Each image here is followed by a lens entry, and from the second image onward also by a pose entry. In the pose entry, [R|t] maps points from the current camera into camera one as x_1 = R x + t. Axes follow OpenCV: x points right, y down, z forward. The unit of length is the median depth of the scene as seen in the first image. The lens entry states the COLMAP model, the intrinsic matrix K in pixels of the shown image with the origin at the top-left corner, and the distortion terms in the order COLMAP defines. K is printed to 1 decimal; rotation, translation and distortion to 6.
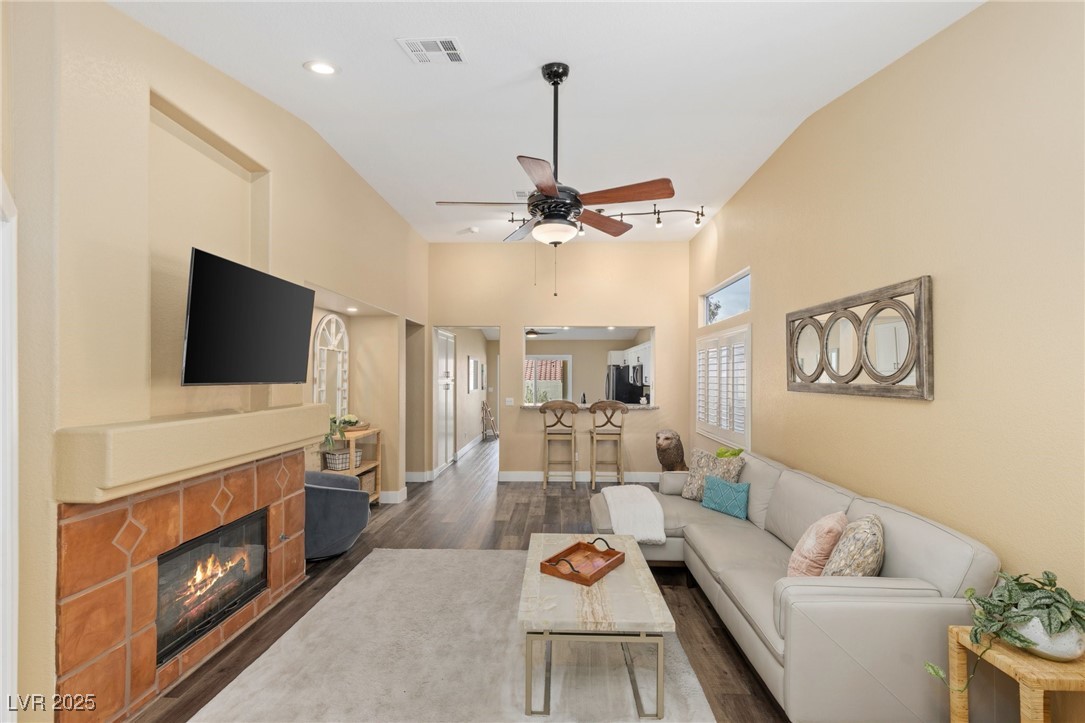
lens RADIAL K [[489.0, 0, 552.9], [0, 489.0, 376.2], [0, 0, 1]] dist [0.002764, -0.002292]
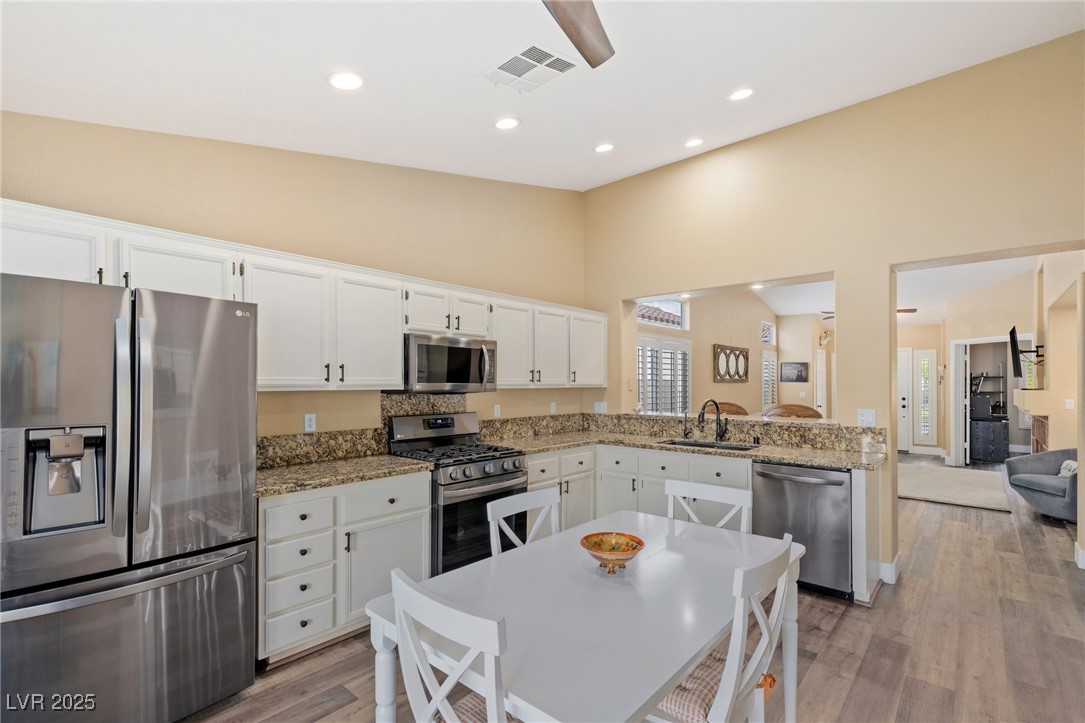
lens RADIAL K [[489.0, 0, 535.8], [0, 489.0, 384.2], [0, 0, 1]] dist [0.002764, -0.002292]
pose [[-0.754259, -0.005300, 0.656556, -0.342691], [0.001788, 0.999947, 0.010127, 0.017828], [-0.656575, 0.008812, -0.754209, 3.608212]]
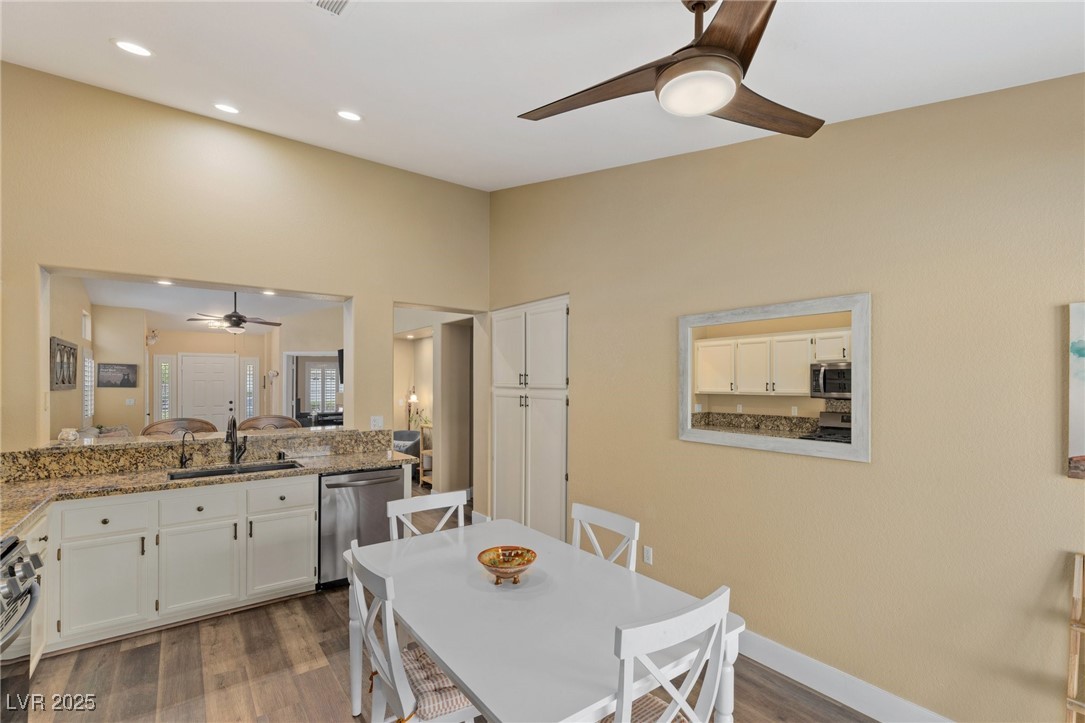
lens RADIAL K [[489.0, 0, 554.0], [0, 489.0, 381.8], [0, 0, 1]] dist [0.002764, -0.002292]
pose [[-0.782916, -0.004777, -0.622109, 0.266935], [-0.007291, 0.999972, 0.001498, -0.011457], [0.622084, 0.005709, -0.782930, 3.640272]]
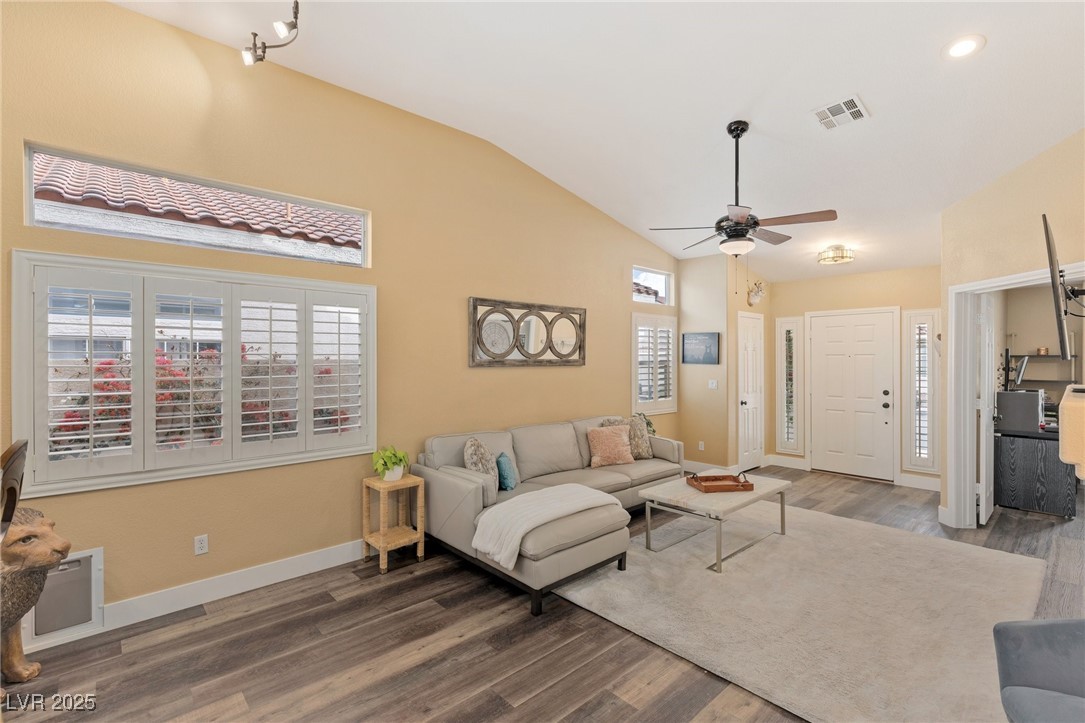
lens RADIAL K [[489.0, 0, 544.6], [0, 489.0, 360.1], [0, 0, 1]] dist [0.002764, -0.002292]
pose [[-0.683496, -0.002913, 0.729949, -0.523955], [0.003308, 0.999969, 0.007088, 0.006819], [-0.729947, 0.007260, -0.683465, 1.950218]]
